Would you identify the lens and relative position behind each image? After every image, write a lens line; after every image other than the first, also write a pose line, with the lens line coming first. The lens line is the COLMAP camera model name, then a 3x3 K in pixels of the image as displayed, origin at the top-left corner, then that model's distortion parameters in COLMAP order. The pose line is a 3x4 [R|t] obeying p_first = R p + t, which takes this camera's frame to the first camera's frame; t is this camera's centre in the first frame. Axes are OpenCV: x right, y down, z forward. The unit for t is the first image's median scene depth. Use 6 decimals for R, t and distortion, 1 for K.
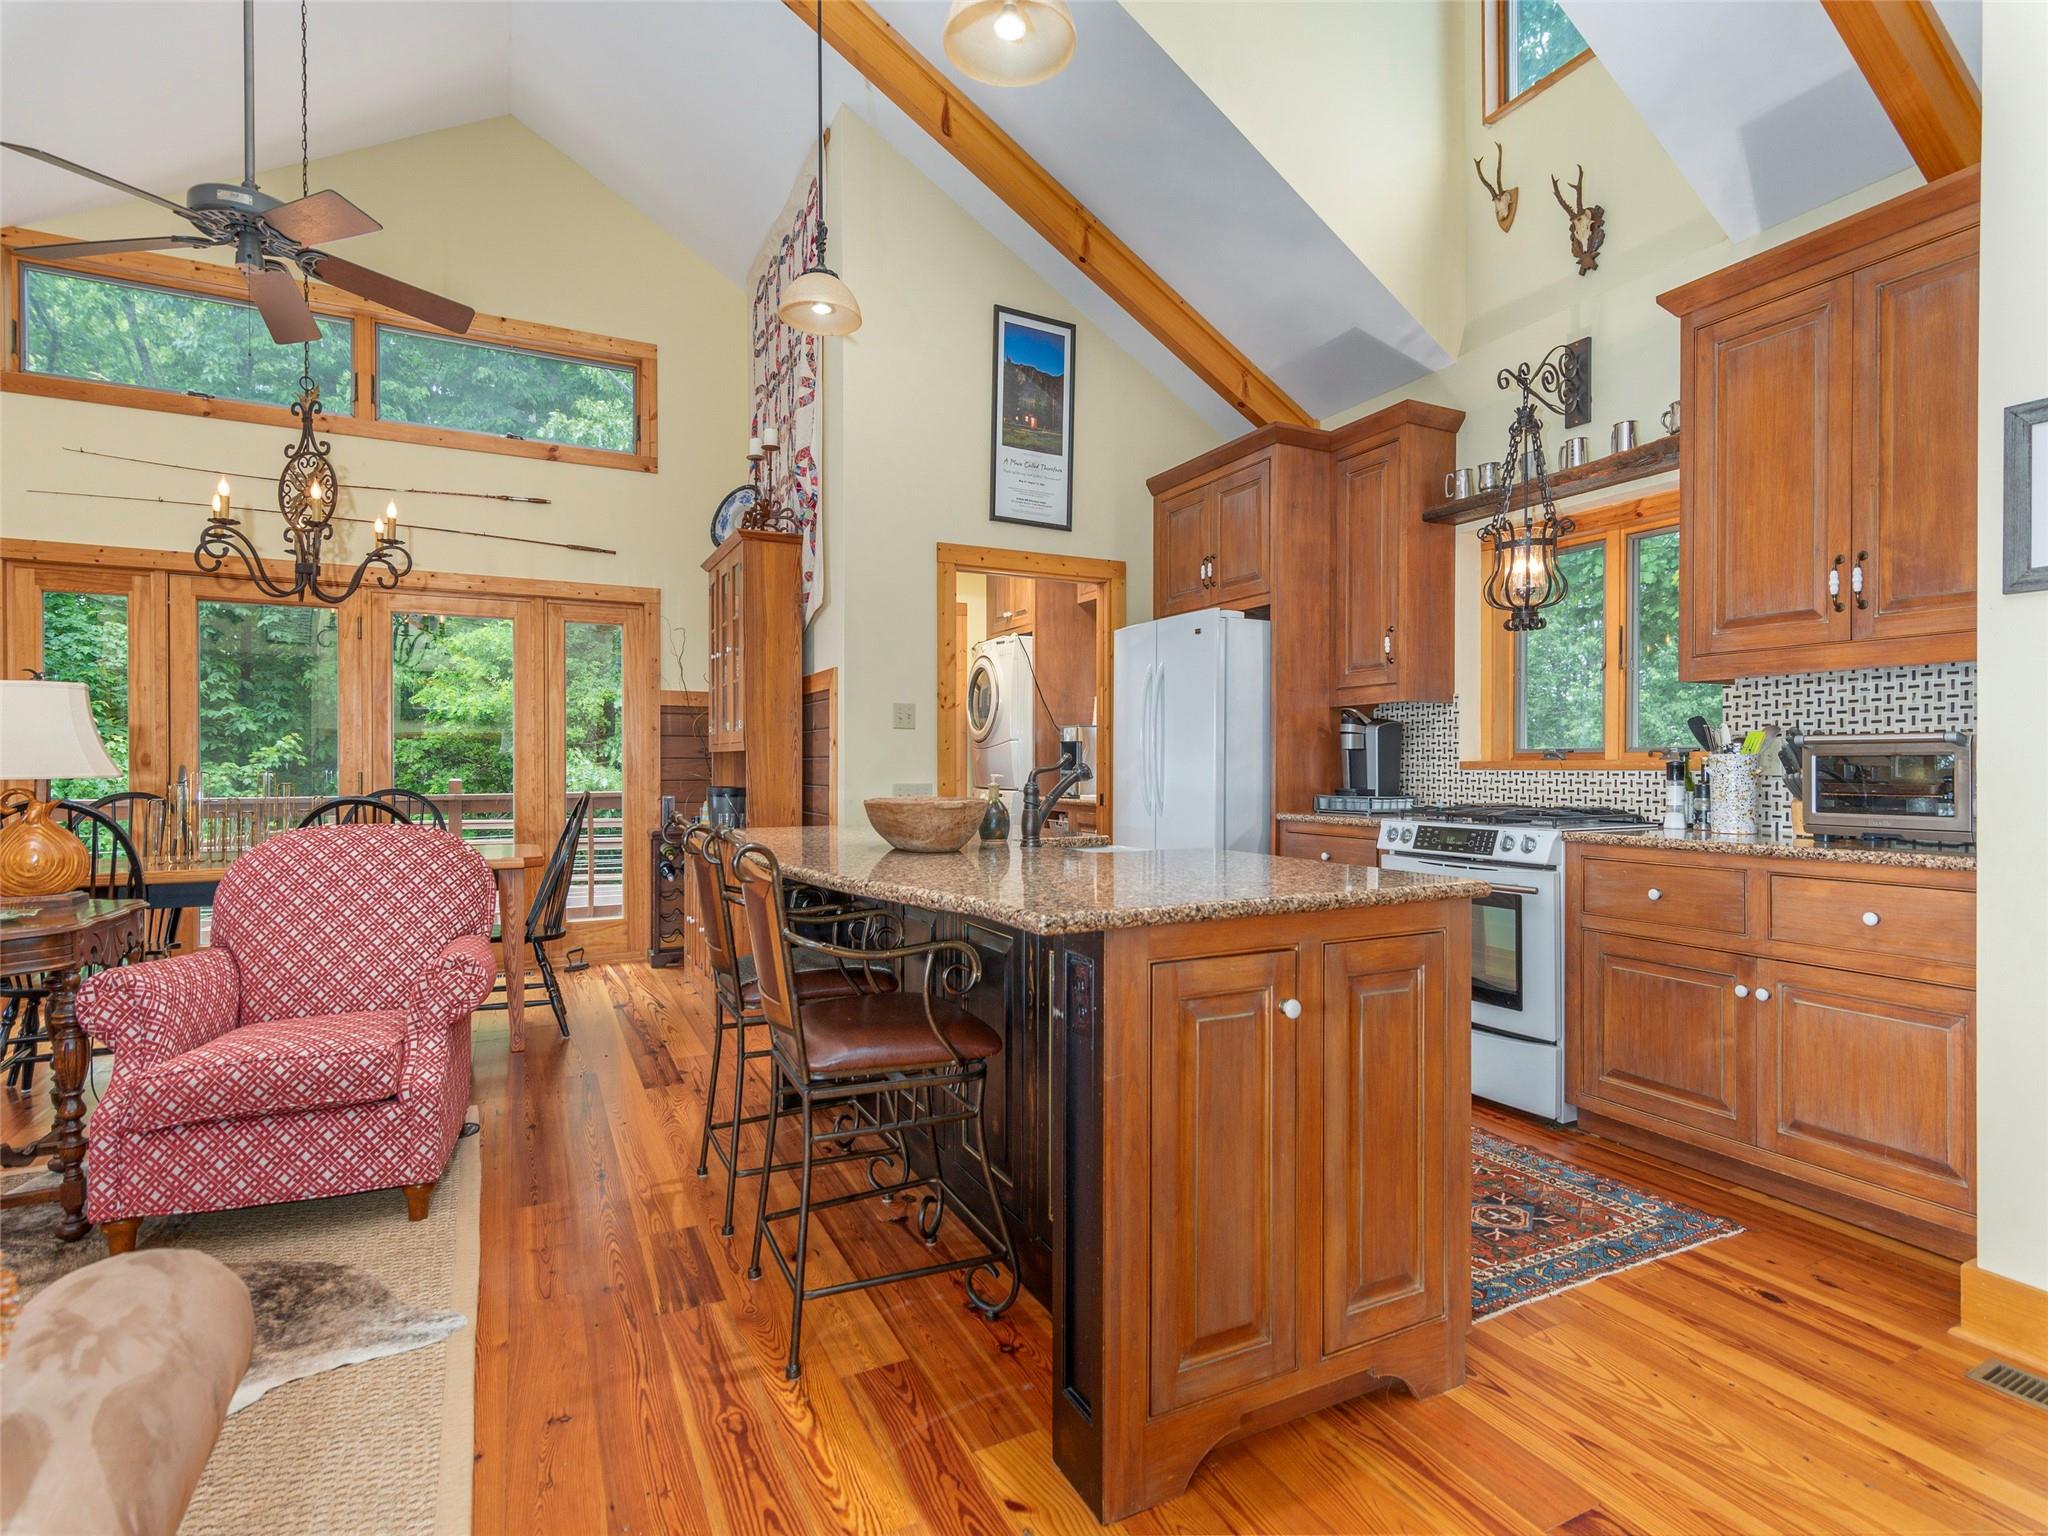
lens RADIAL K [[1007.9, 0, 1035.7], [0, 1007.9, 767.6], [0, 0, 1]] dist [0.010251, -0.000693]
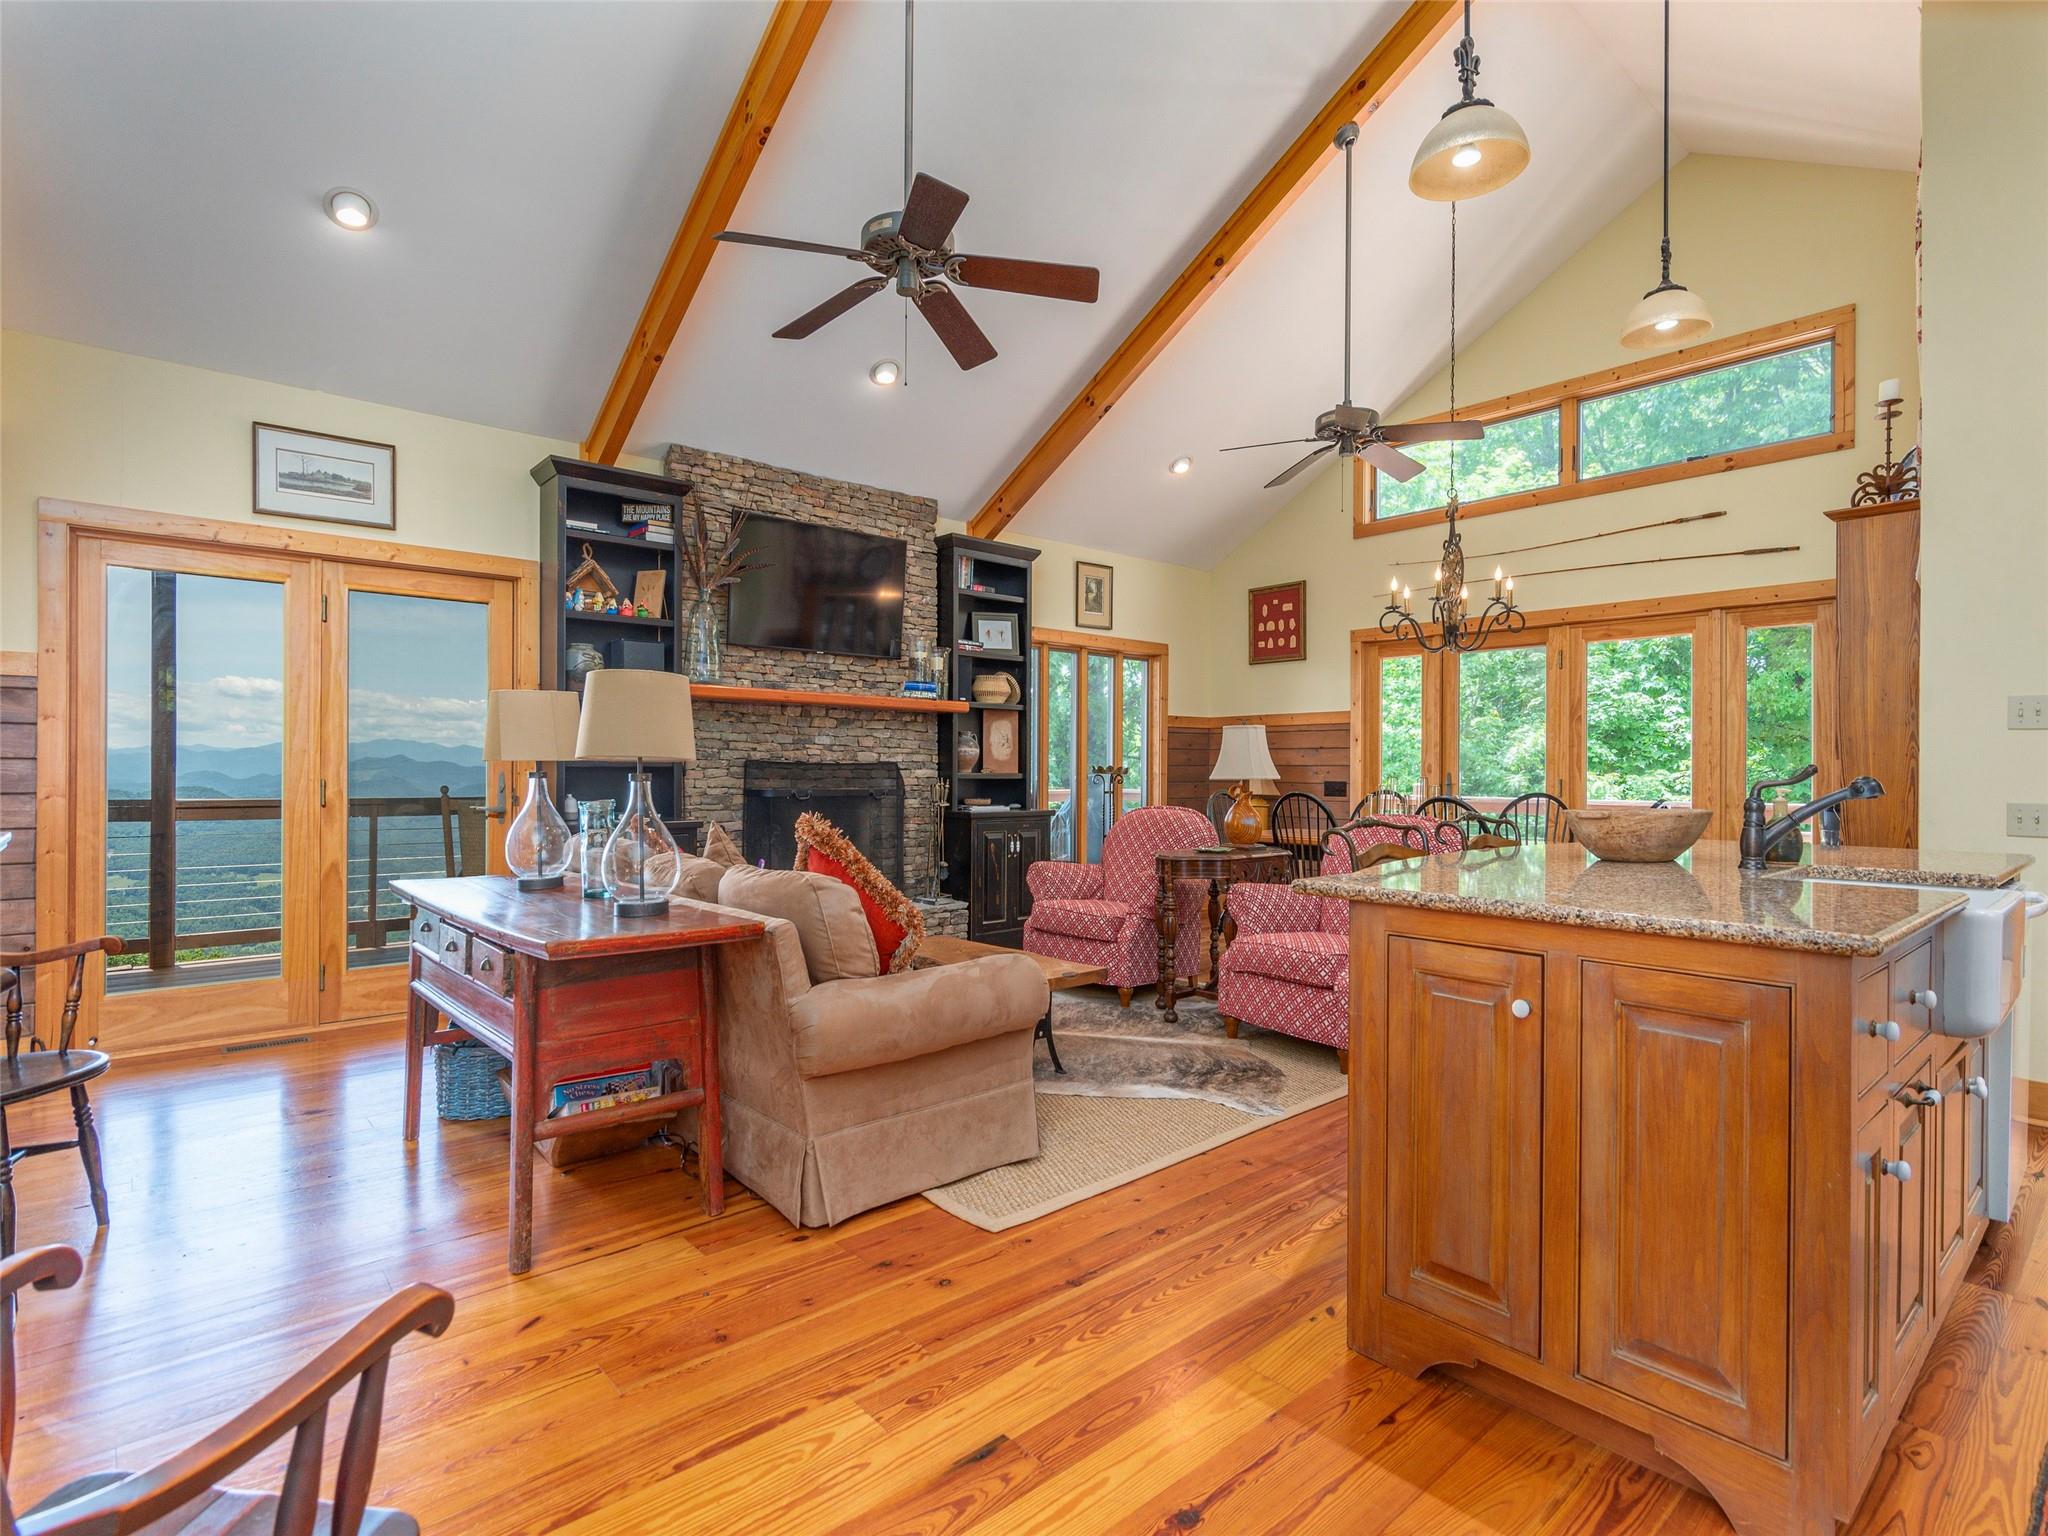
lens RADIAL K [[1037.3, 0, 1007.7], [0, 1037.3, 759.9], [0, 0, 1]] dist [-0.001483, -0.000574]
pose [[0.235252, -0.004528, -0.971924, 0.635125], [-0.009230, 0.999934, -0.006893, -0.005219], [0.971891, 0.010593, 0.235195, 0.116401]]
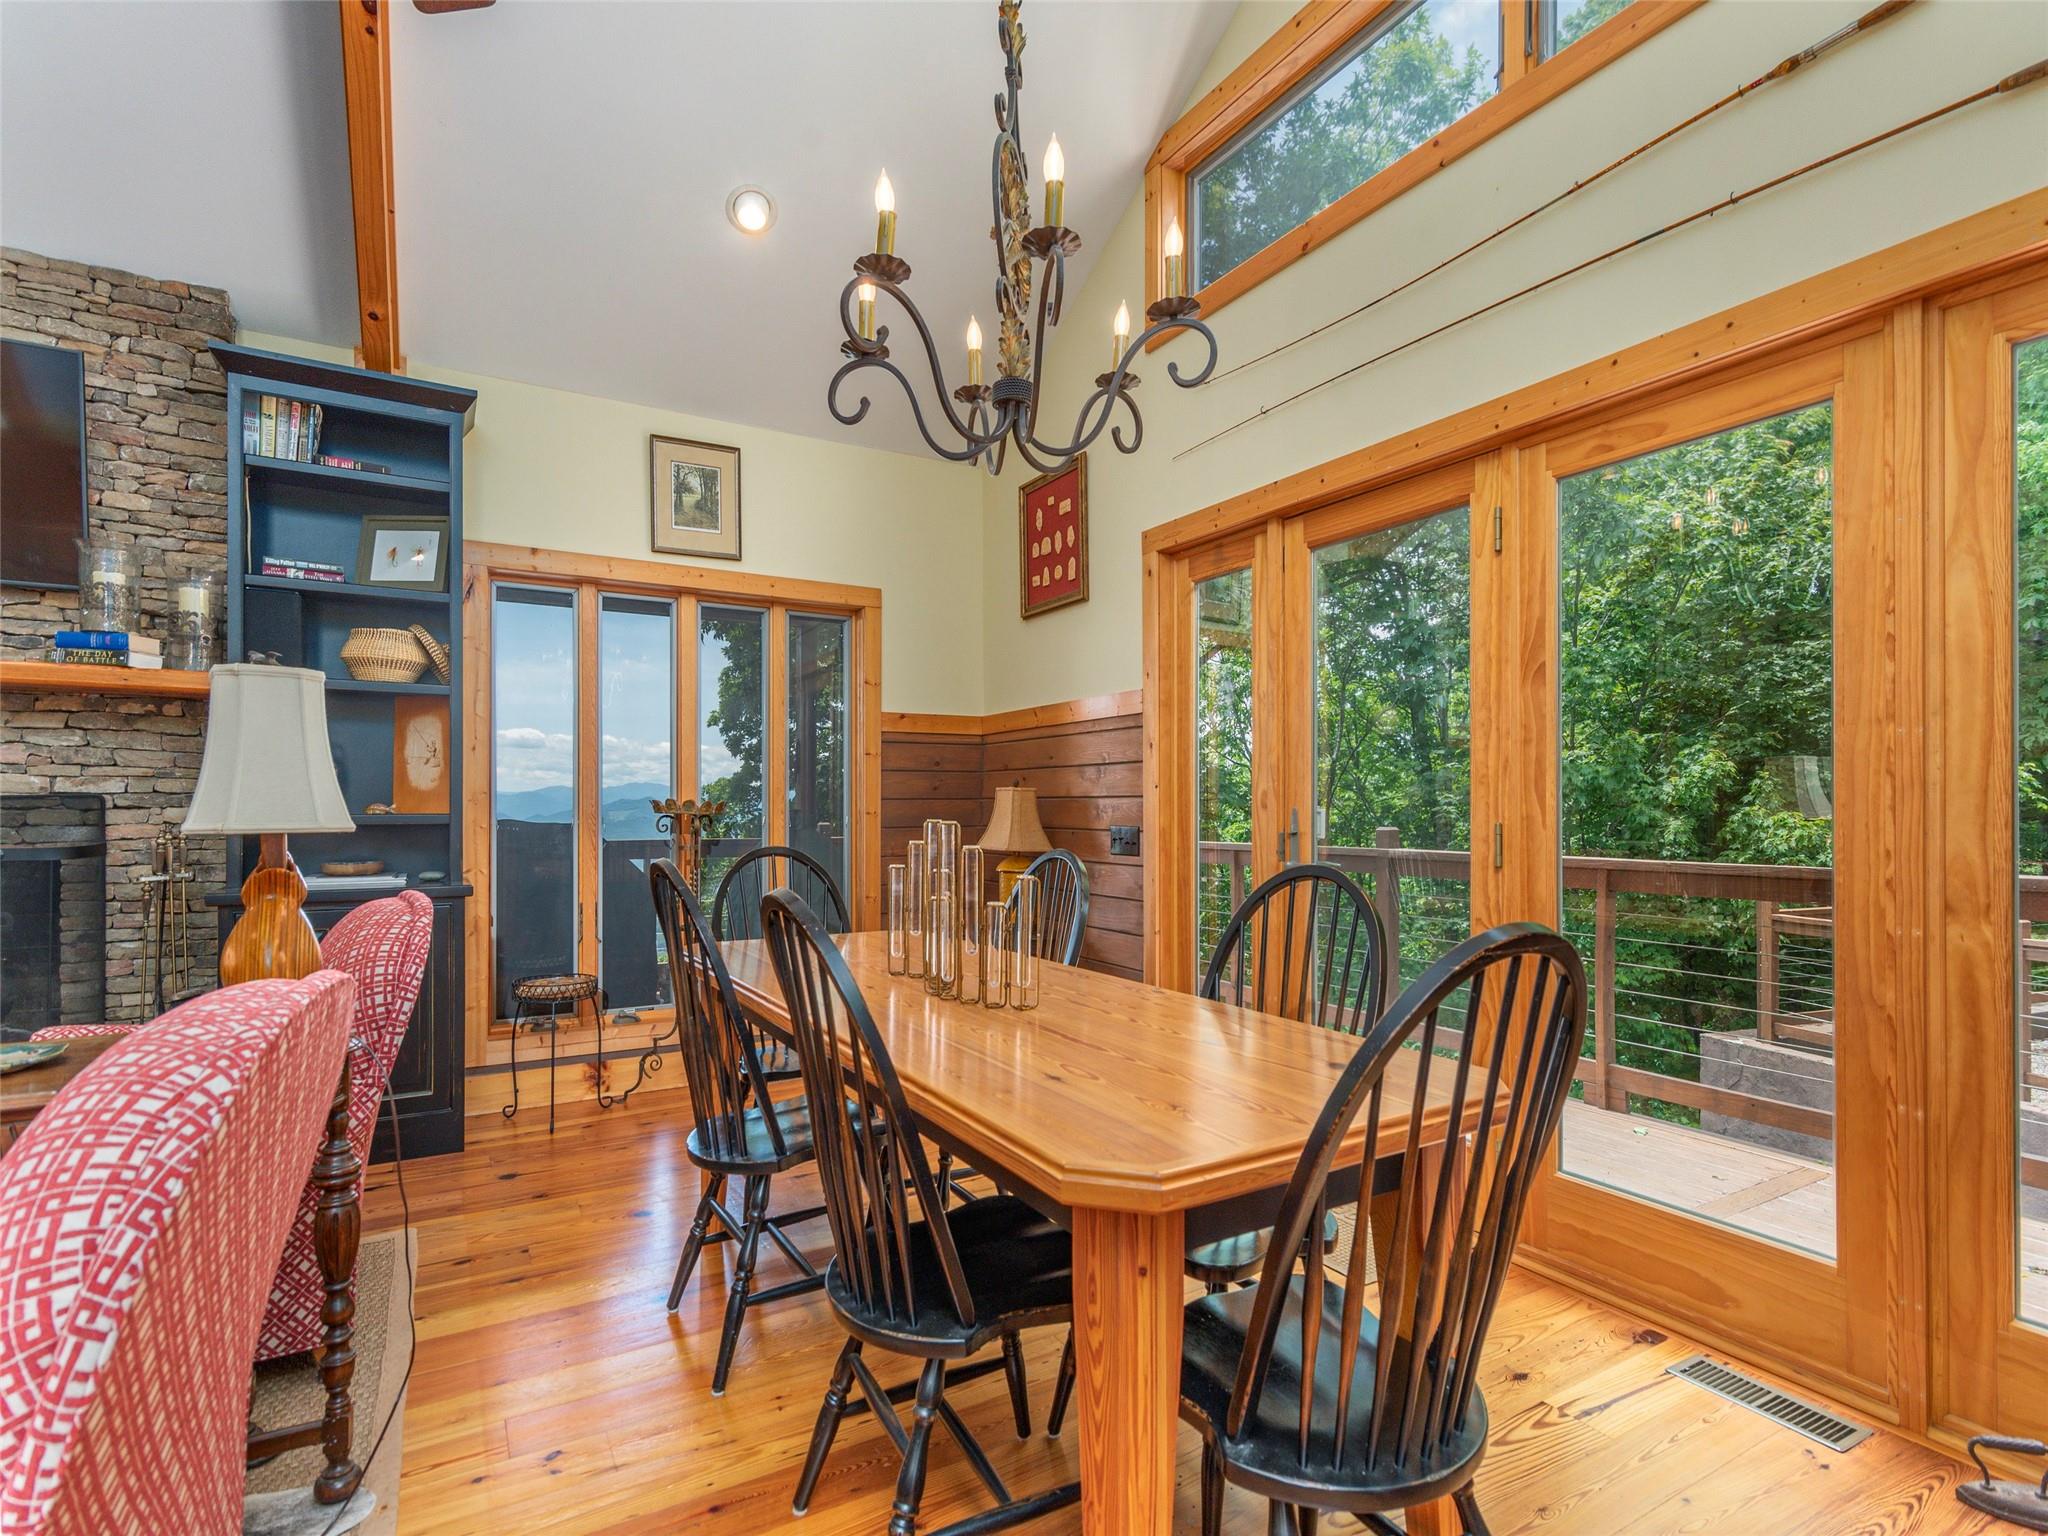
lens RADIAL K [[1007.9, 0, 1037.6], [0, 1007.9, 805.5], [0, 0, 1]] dist [0.010251, -0.000693]
pose [[0.054468, 0.004572, -0.998505, -0.308249], [-0.002769, 0.999986, 0.004428, -0.008111], [0.998512, 0.002524, 0.054480, 1.254057]]
